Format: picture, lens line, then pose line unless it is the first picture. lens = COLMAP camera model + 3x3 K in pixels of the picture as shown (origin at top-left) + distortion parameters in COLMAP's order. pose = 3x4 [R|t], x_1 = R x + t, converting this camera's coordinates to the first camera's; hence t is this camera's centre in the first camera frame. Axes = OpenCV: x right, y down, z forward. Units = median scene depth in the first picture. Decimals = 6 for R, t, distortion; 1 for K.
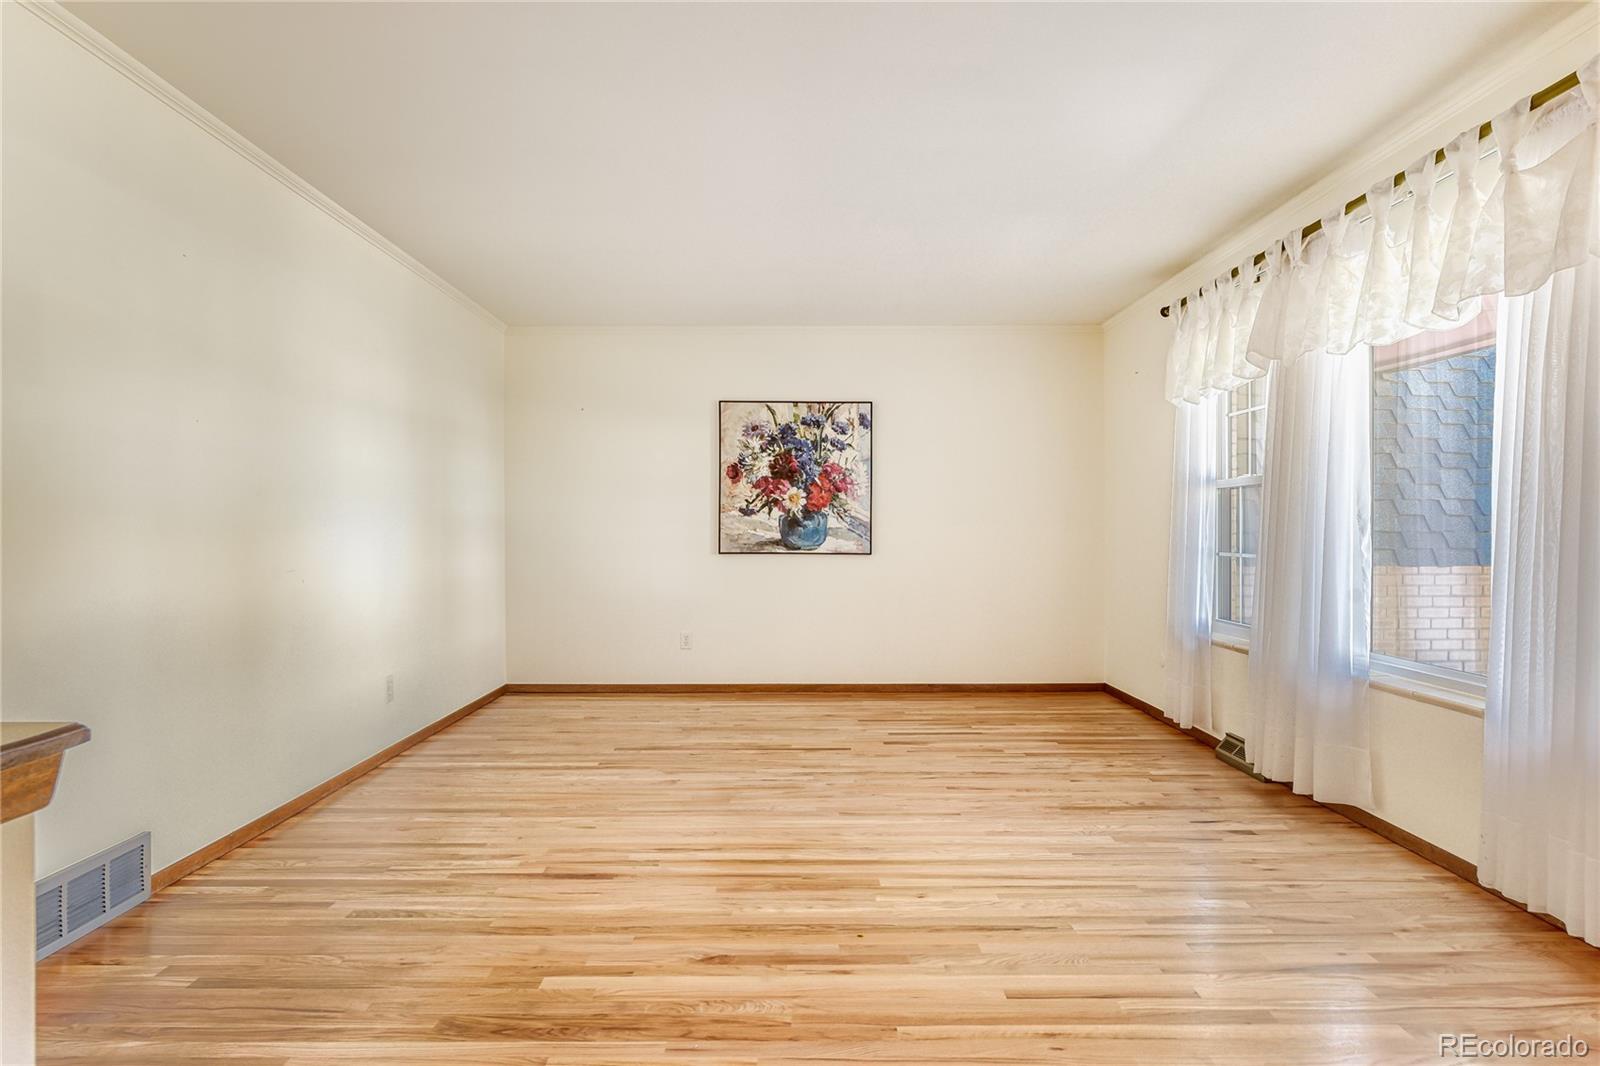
lens RADIAL K [[919.4, 0, 796.6], [0, 919.4, 533.6], [0, 0, 1]] dist [0.000421, -0.001152]
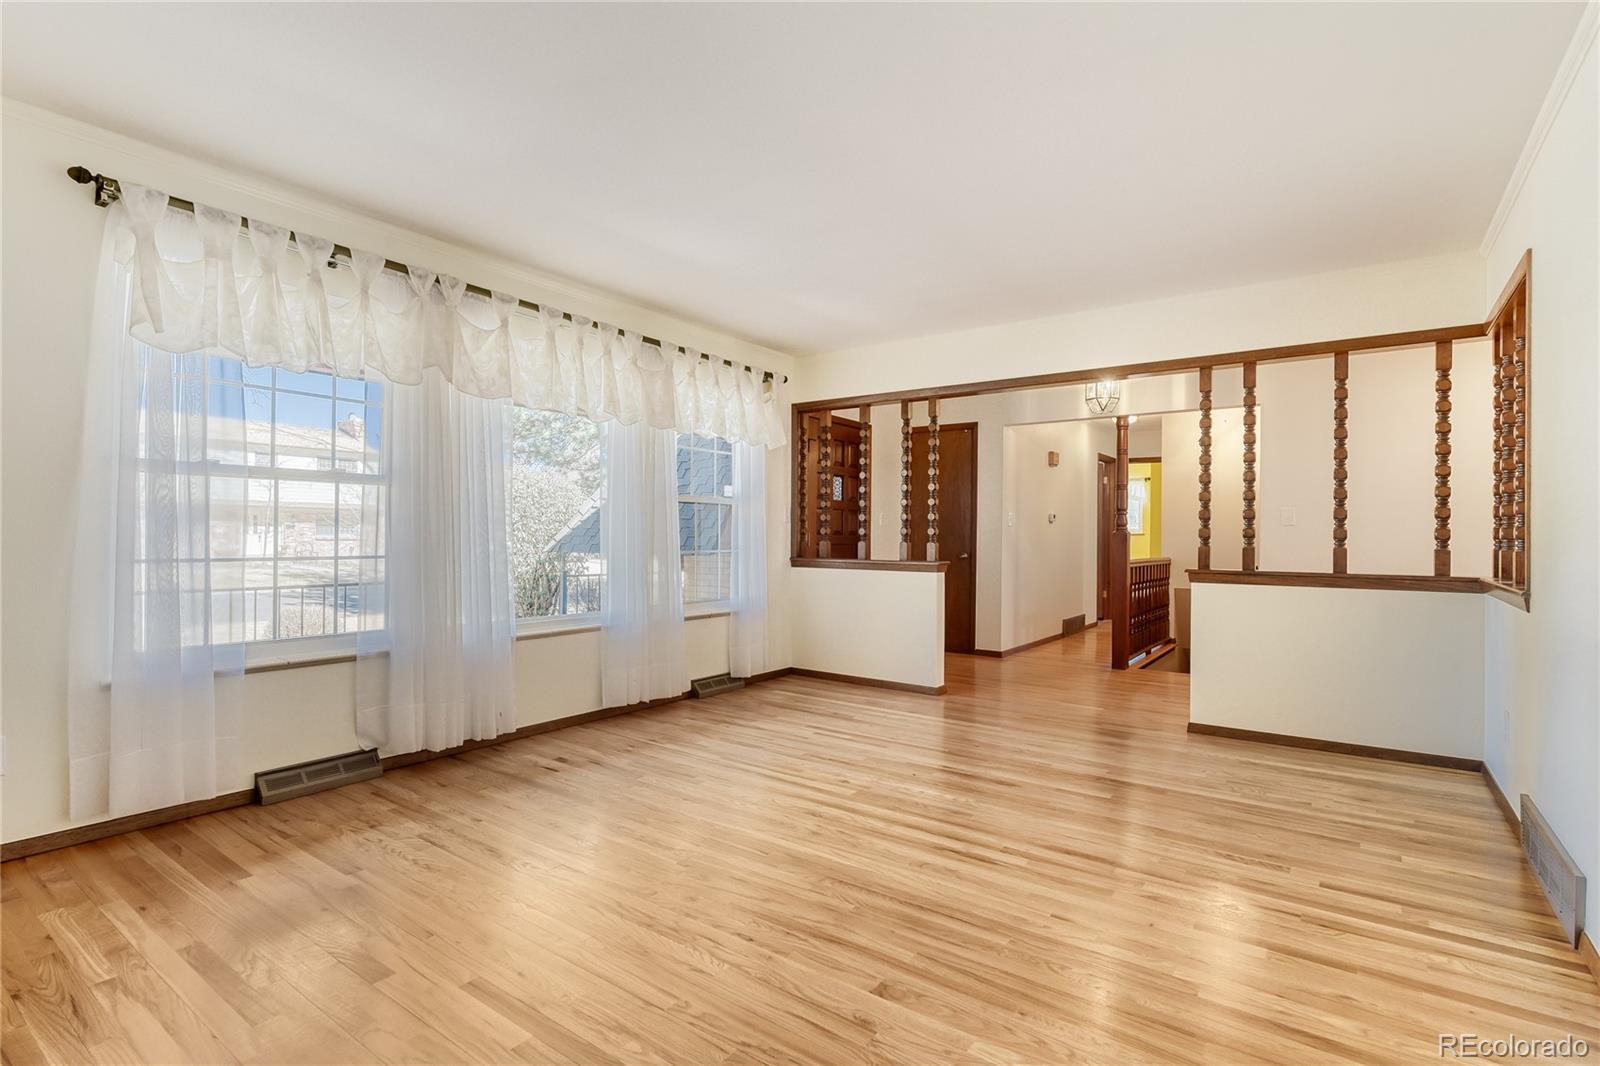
lens RADIAL K [[766.5, 0, 794.0], [0, 766.5, 536.6], [0, 0, 1]] dist [-0.000525, -0.000611]
pose [[-0.804473, -0.007395, 0.593943, -0.507734], [-0.004021, 0.999967, 0.007003, -0.006956], [-0.593975, 0.003246, -0.804477, 1.961540]]
